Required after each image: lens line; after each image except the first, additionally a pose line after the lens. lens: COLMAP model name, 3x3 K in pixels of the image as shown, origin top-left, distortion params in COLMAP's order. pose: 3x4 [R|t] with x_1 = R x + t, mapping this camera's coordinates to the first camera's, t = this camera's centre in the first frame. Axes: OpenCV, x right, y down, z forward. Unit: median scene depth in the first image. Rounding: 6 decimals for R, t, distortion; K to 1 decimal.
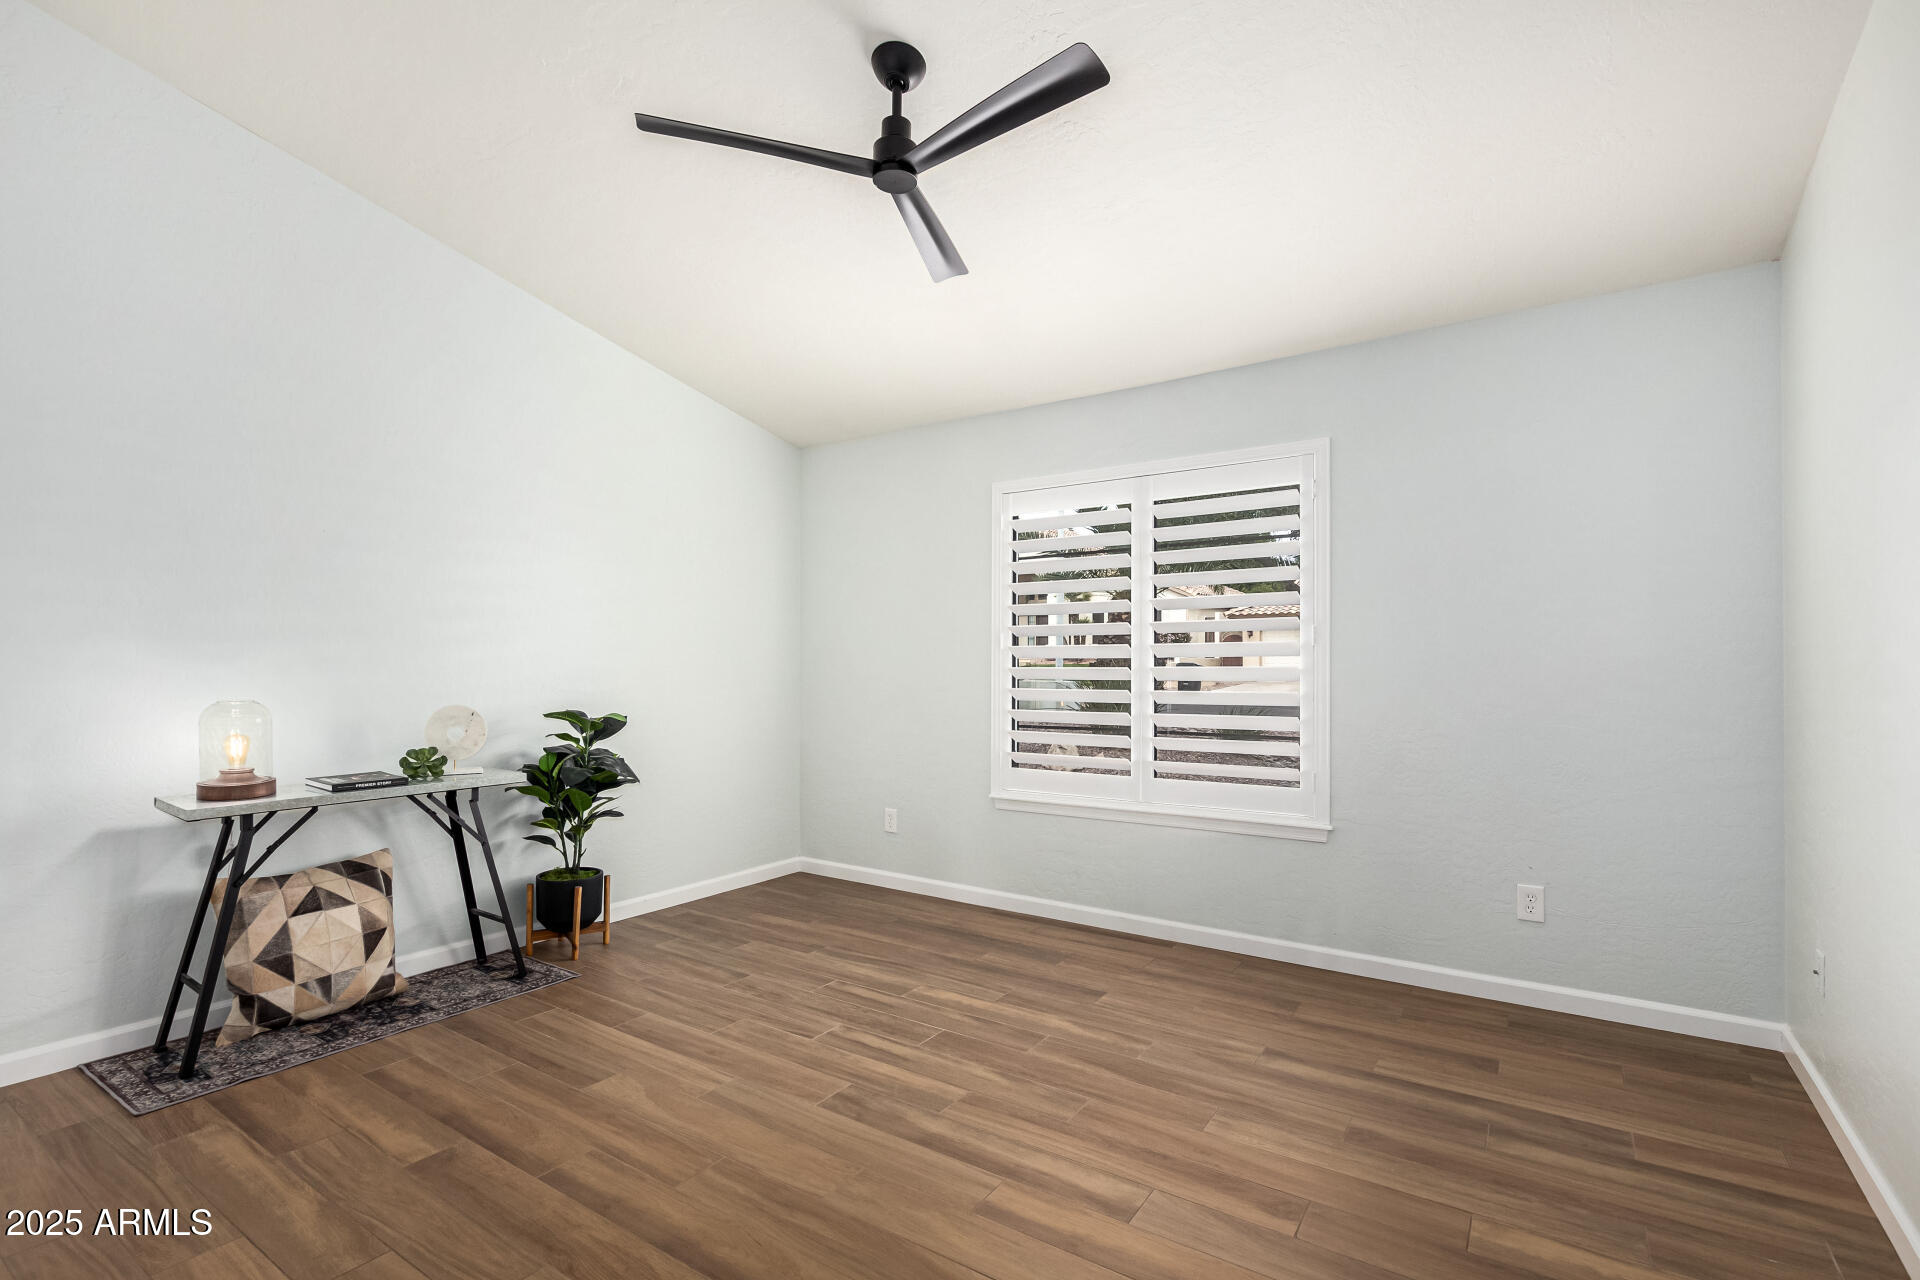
lens RADIAL K [[879.3, 0, 948.8], [0, 879.3, 650.4], [0, 0, 1]] dist [0.001615, -0.001971]
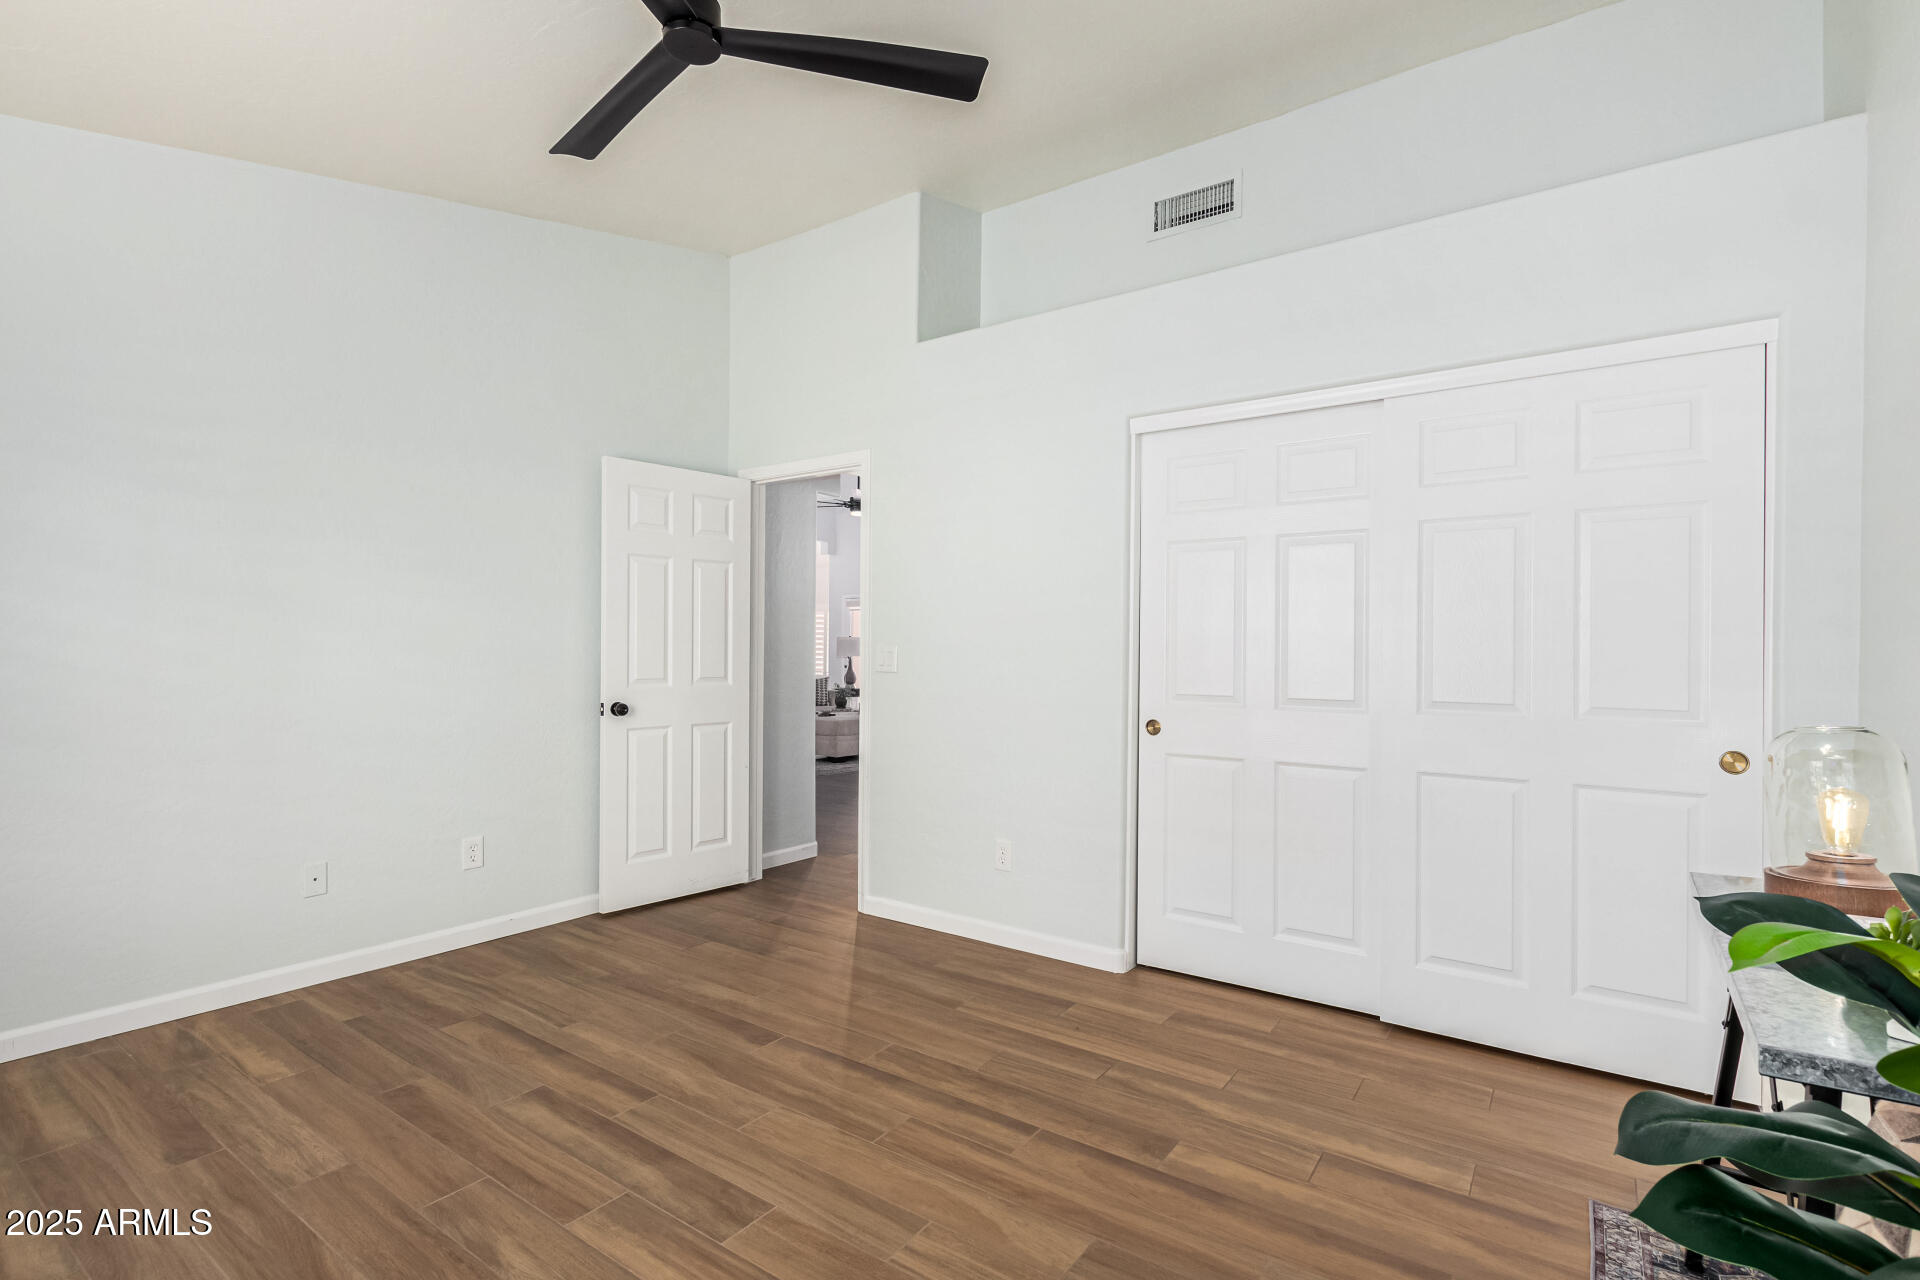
lens RADIAL K [[879.3, 0, 970.6], [0, 879.3, 647.5], [0, 0, 1]] dist [0.001615, -0.001971]
pose [[-0.999879, -0.014814, -0.004797, -0.337890], [-0.014681, 0.999536, -0.026677, 0.033755], [0.005190, -0.026604, -0.999633, 1.934164]]
